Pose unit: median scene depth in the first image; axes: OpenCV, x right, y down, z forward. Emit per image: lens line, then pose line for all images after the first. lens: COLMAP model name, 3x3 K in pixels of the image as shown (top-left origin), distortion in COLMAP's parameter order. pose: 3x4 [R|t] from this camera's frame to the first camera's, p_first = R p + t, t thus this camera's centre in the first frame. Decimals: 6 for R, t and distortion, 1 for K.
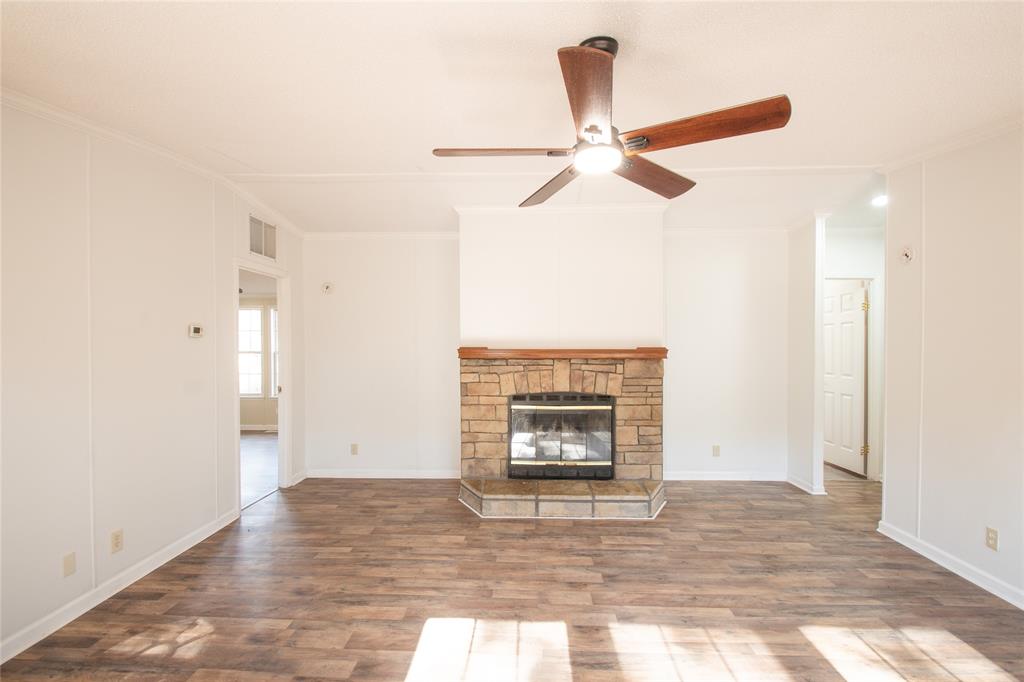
lens RADIAL K [[426.9, 0, 503.9], [0, 426.9, 360.9], [0, 0, 1]] dist [0.002134, -0.008135]
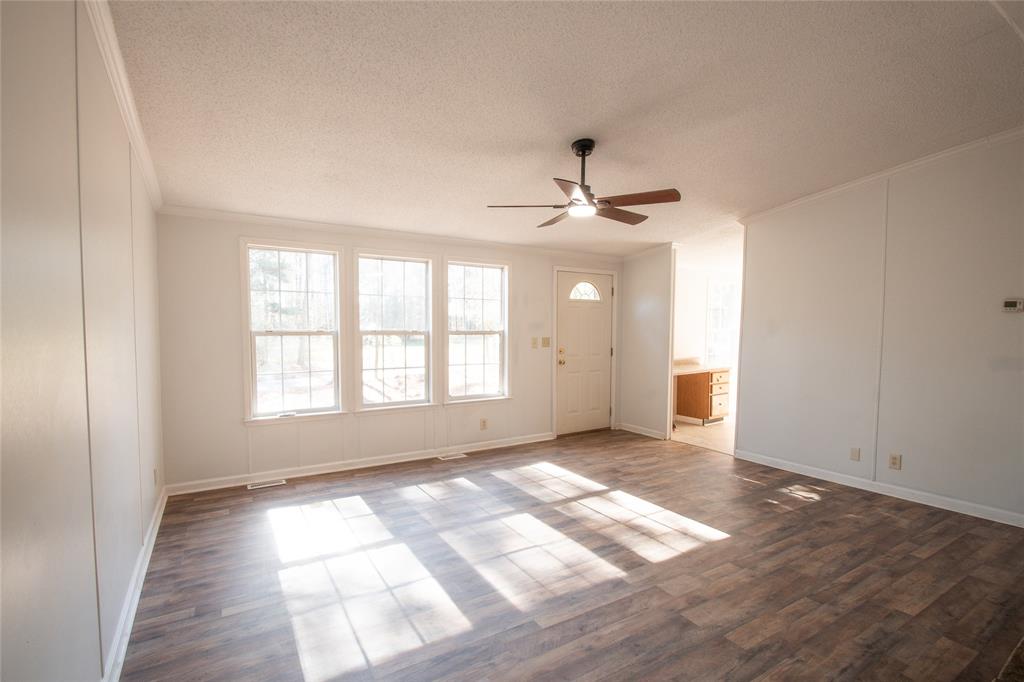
lens RADIAL K [[471.7, 0, 512.0], [0, 471.7, 352.8], [0, 0, 1]] dist [0.027428, -0.029017]
pose [[-0.813013, 0.030055, -0.581470, 1.003393], [-0.019809, 0.996661, 0.079212, -0.021555], [0.581909, 0.075919, -0.809703, 1.529356]]
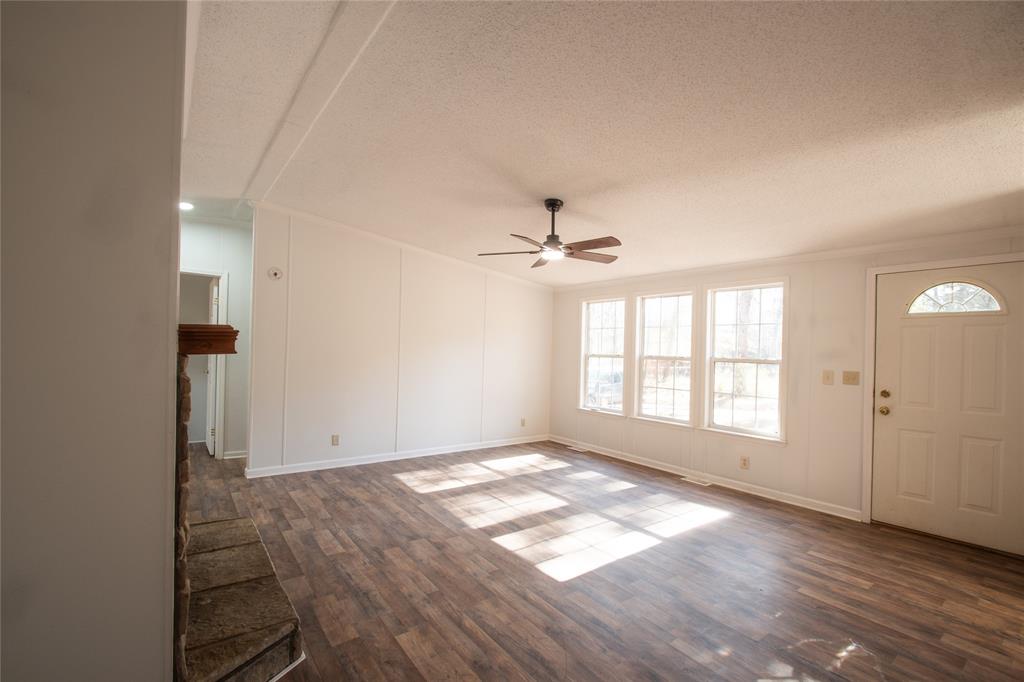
lens RADIAL K [[463.6, 0, 514.0], [0, 463.6, 351.5], [0, 0, 1]] dist [0.002496, -0.011714]
pose [[-0.647620, -0.016621, 0.761782, -0.904272], [-0.001071, 0.999781, 0.020904, -0.017660], [-0.761963, 0.012721, -0.647496, 1.669293]]
